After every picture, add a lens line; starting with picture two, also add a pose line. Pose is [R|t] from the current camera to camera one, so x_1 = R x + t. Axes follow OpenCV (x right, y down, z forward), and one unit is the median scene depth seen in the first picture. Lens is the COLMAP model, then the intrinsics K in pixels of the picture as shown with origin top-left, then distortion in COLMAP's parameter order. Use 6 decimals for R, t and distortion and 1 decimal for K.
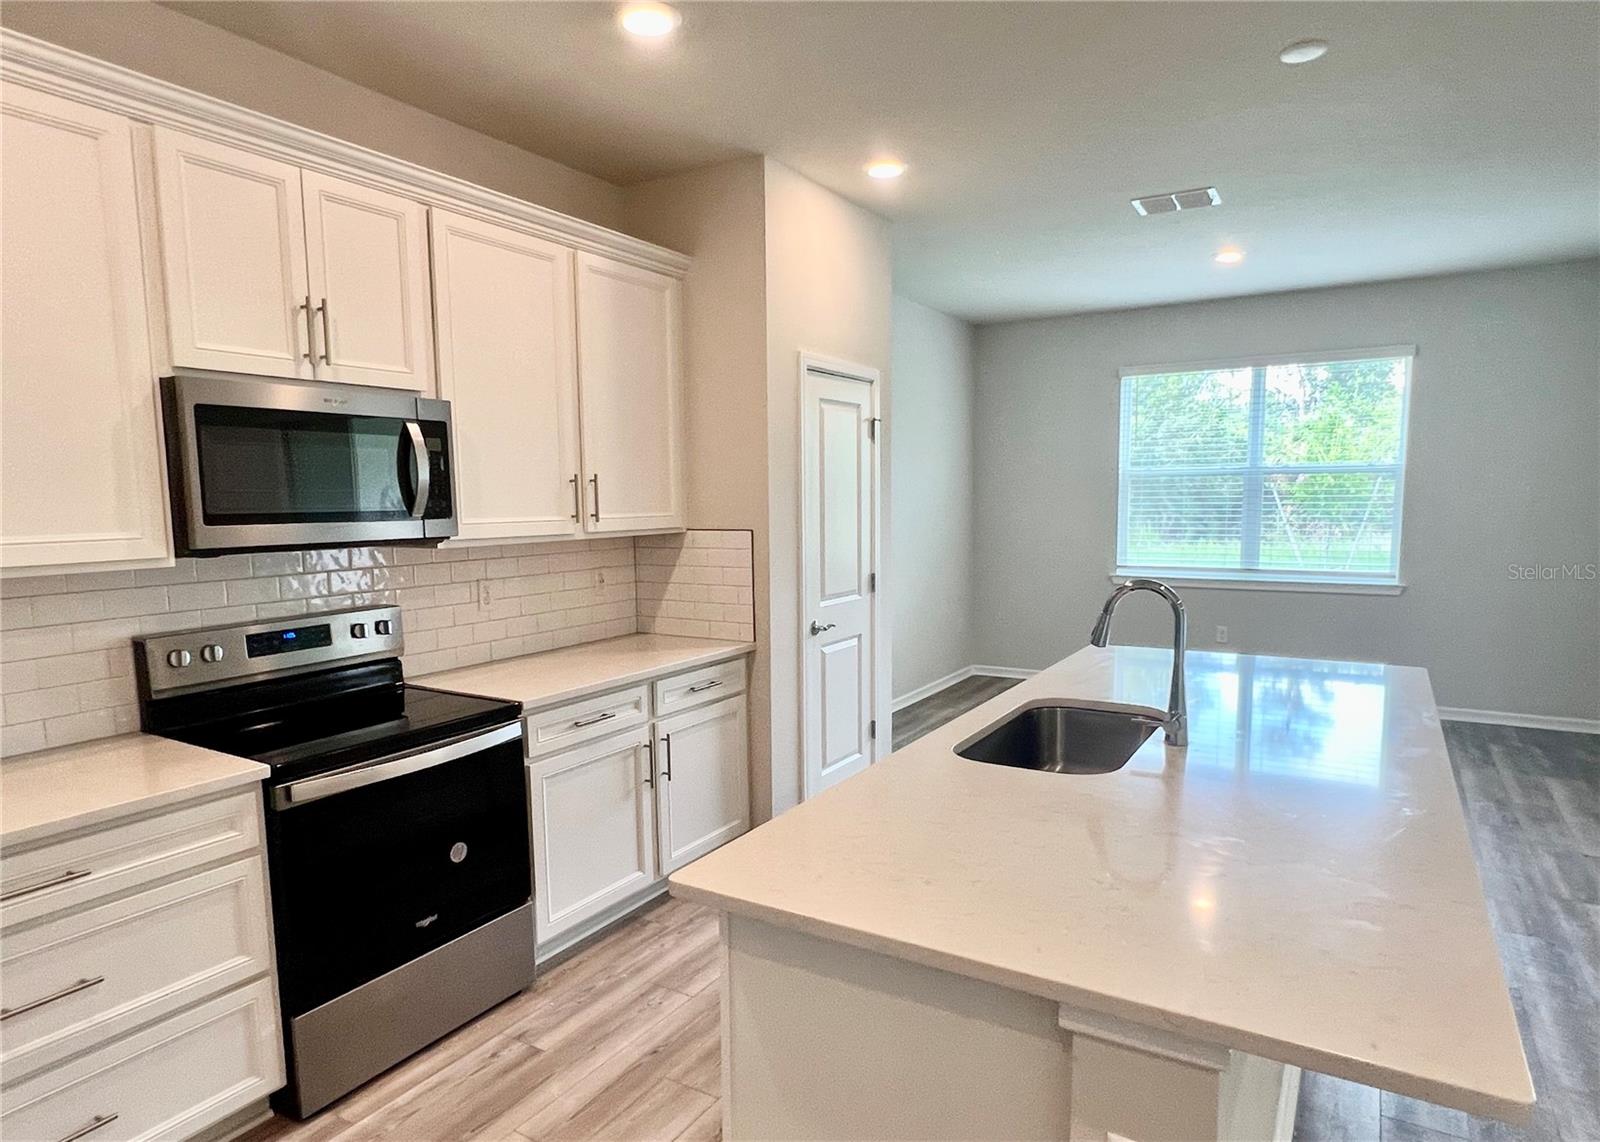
lens RADIAL K [[942.3, 0, 800.7], [0, 942.3, 597.6], [0, 0, 1]] dist [-0.006426, -0.000423]
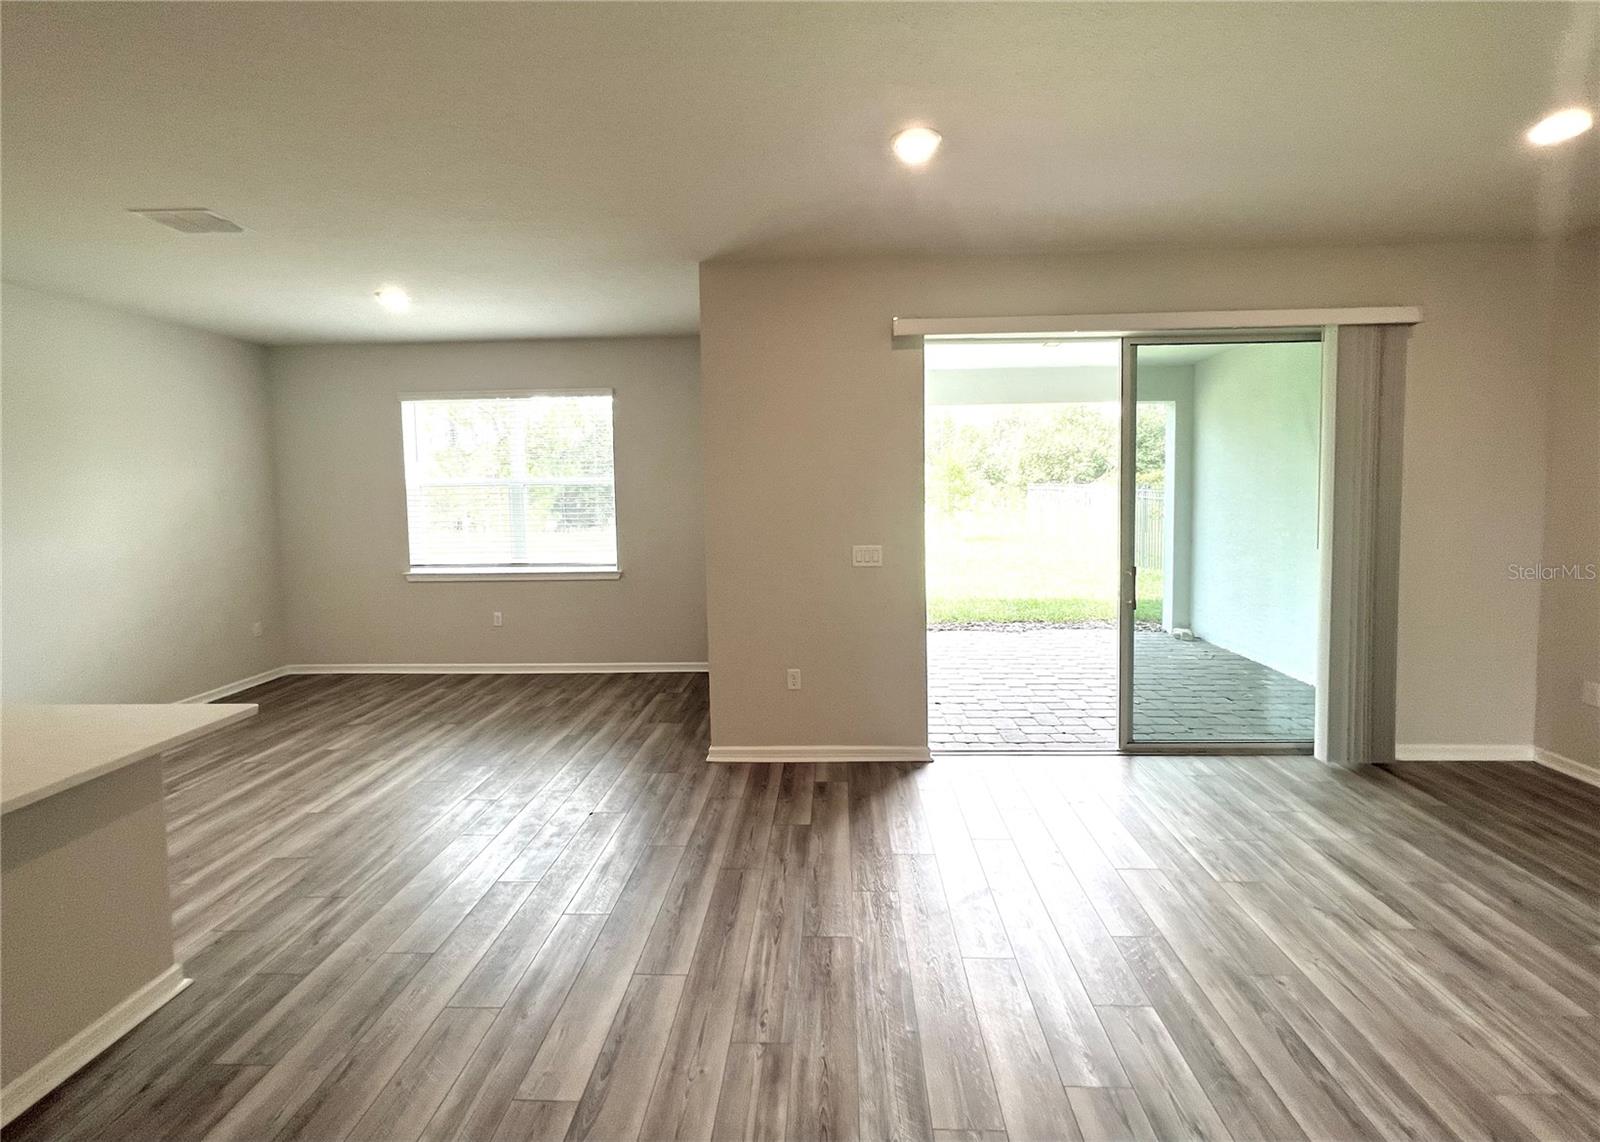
lens RADIAL K [[667.7, 0, 808.1], [0, 667.7, 521.3], [0, 0, 1]] dist [-0.000563, -0.000359]
pose [[0.876635, -0.030848, 0.480167, 0.696449], [0.061417, 0.996954, -0.048079, -0.034964], [-0.477221, 0.071639, 0.875858, 0.111165]]
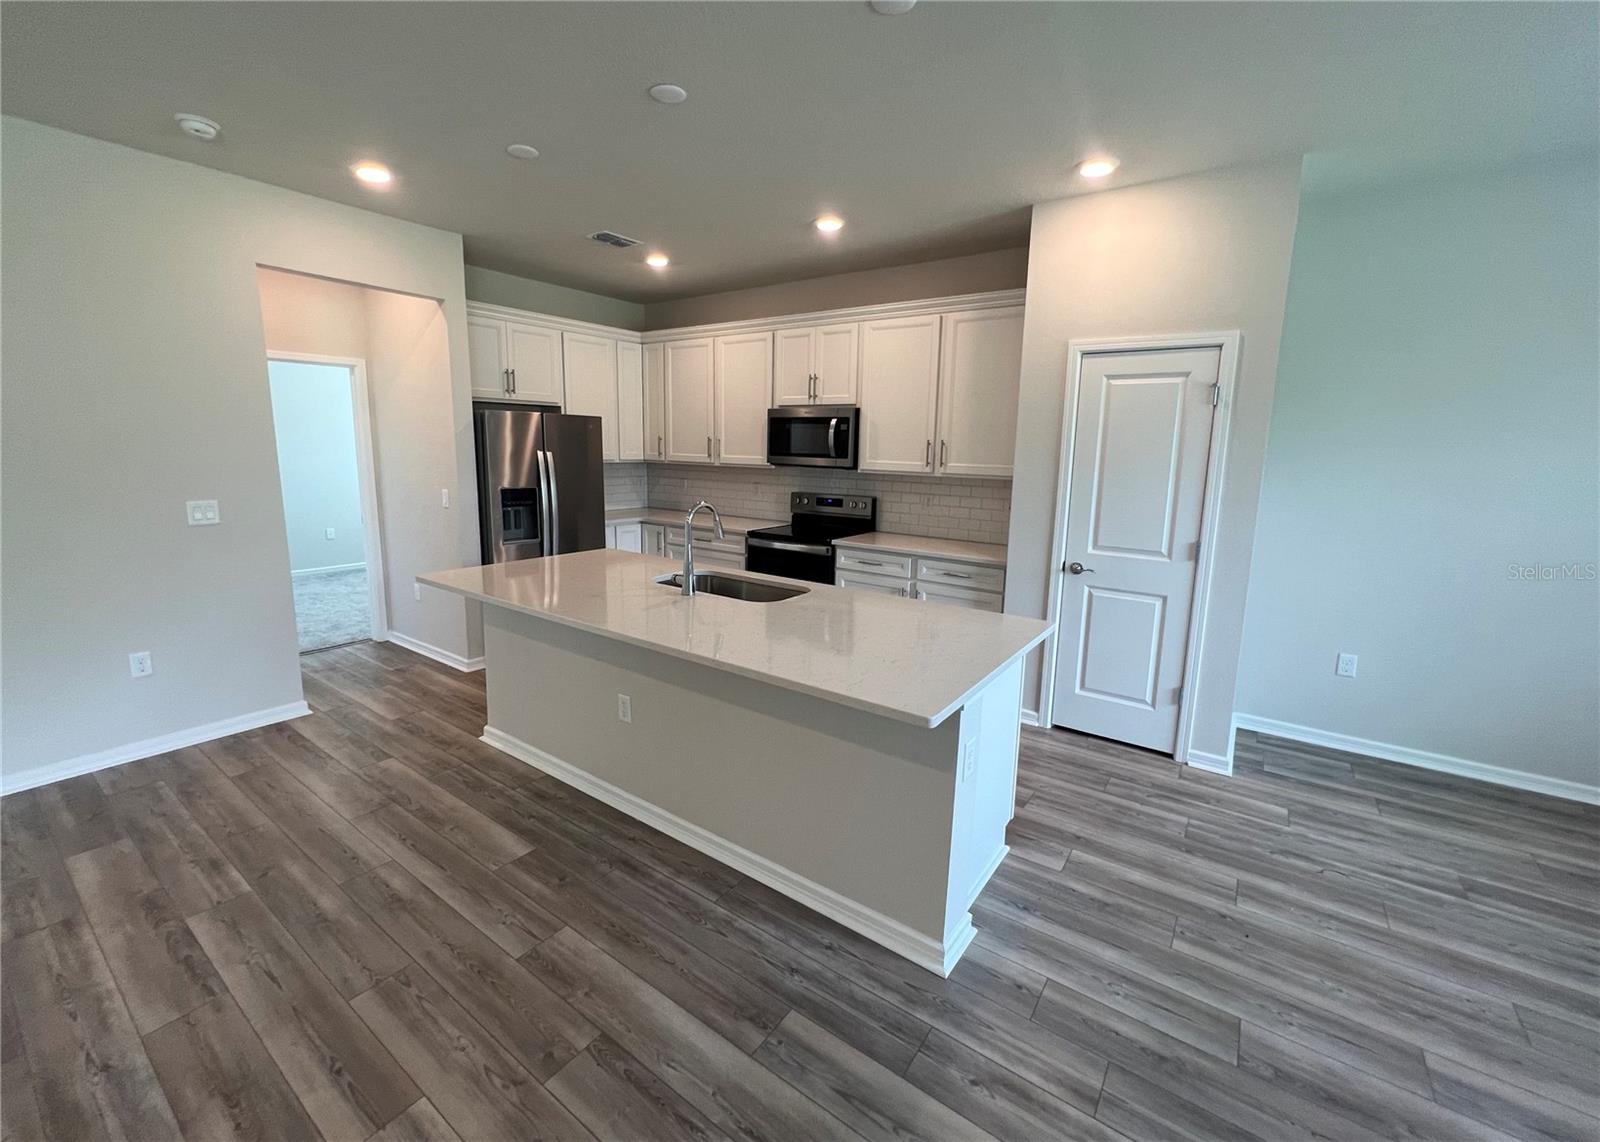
lens RADIAL K [[651.1, 0, 804.8], [0, 651.1, 548.3], [0, 0, 1]] dist [-0.001426, 0.000384]
pose [[-0.068309, 0.166296, -0.983707, 0.948023], [-0.132447, 0.975771, 0.174152, -0.102015], [0.988833, 0.142185, -0.044629, 0.757591]]
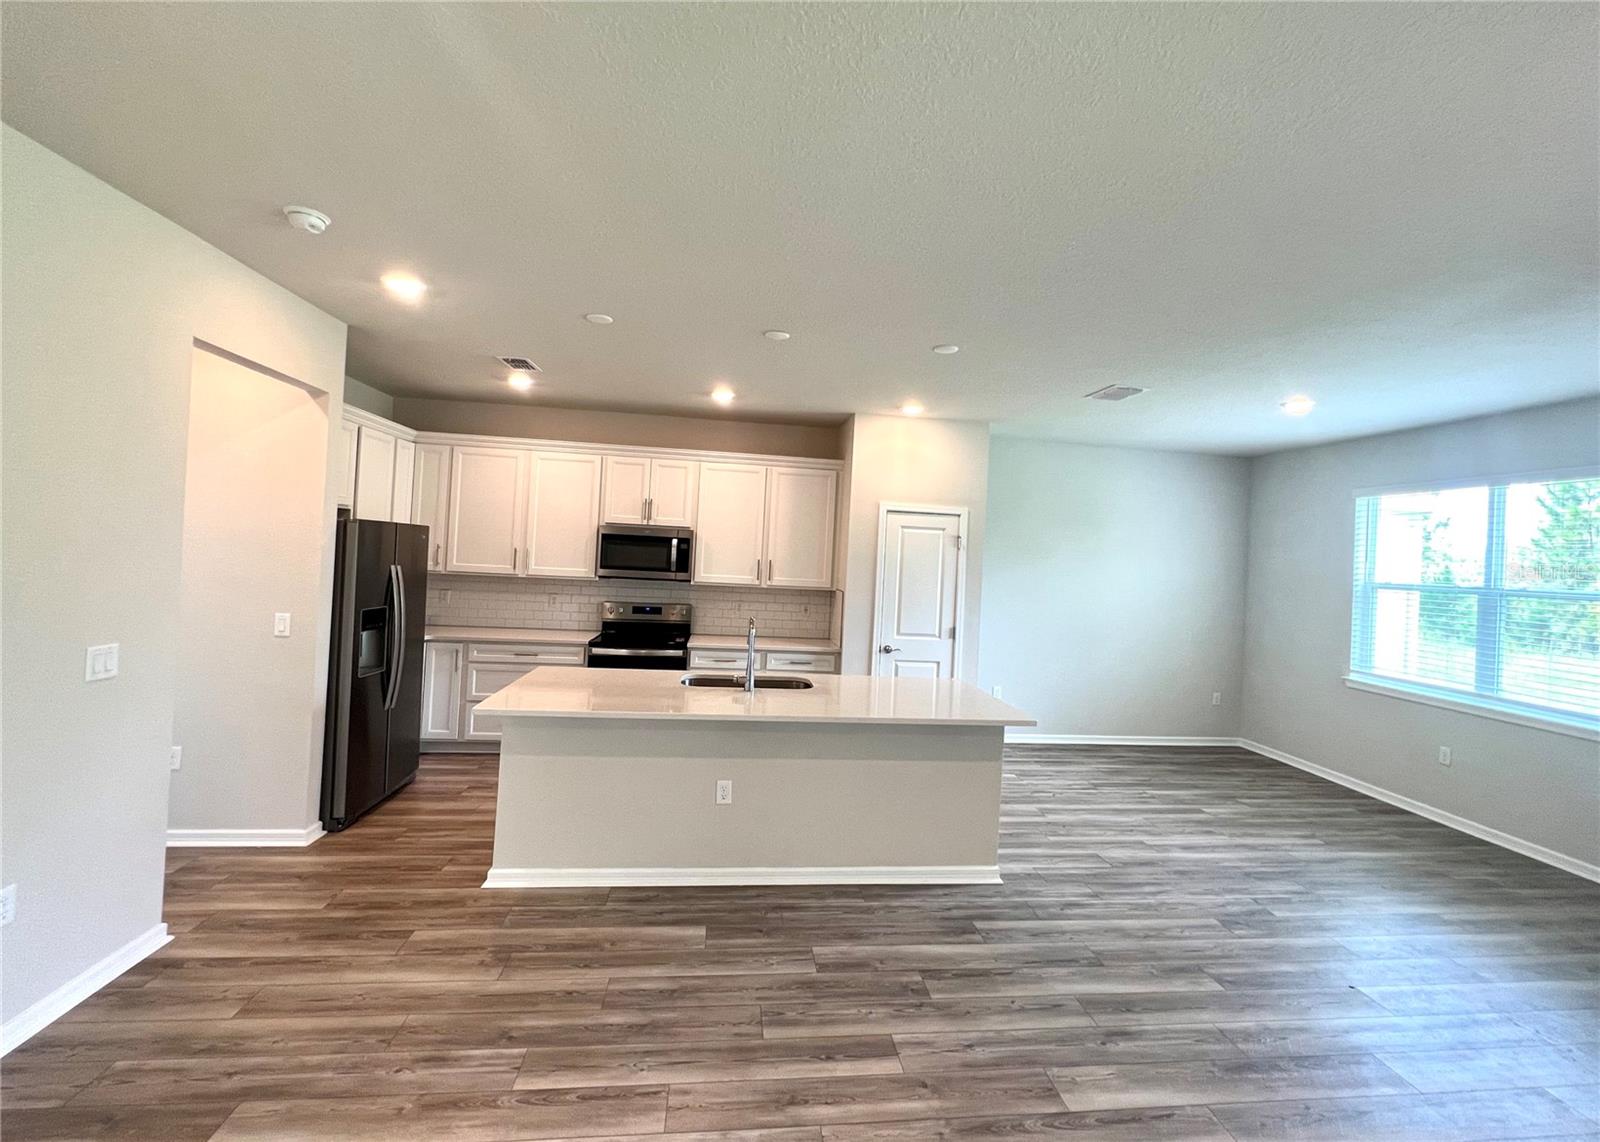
lens RADIAL K [[677.4, 0, 808.4], [0, 677.4, 547.4], [0, 0, 1]] dist [-0.001574, -0.000239]
pose [[0.615822, 0.030833, -0.787282, 1.047405], [-0.143688, 0.986872, -0.073745, -0.048323], [0.774672, 0.158536, 0.612167, 0.046667]]
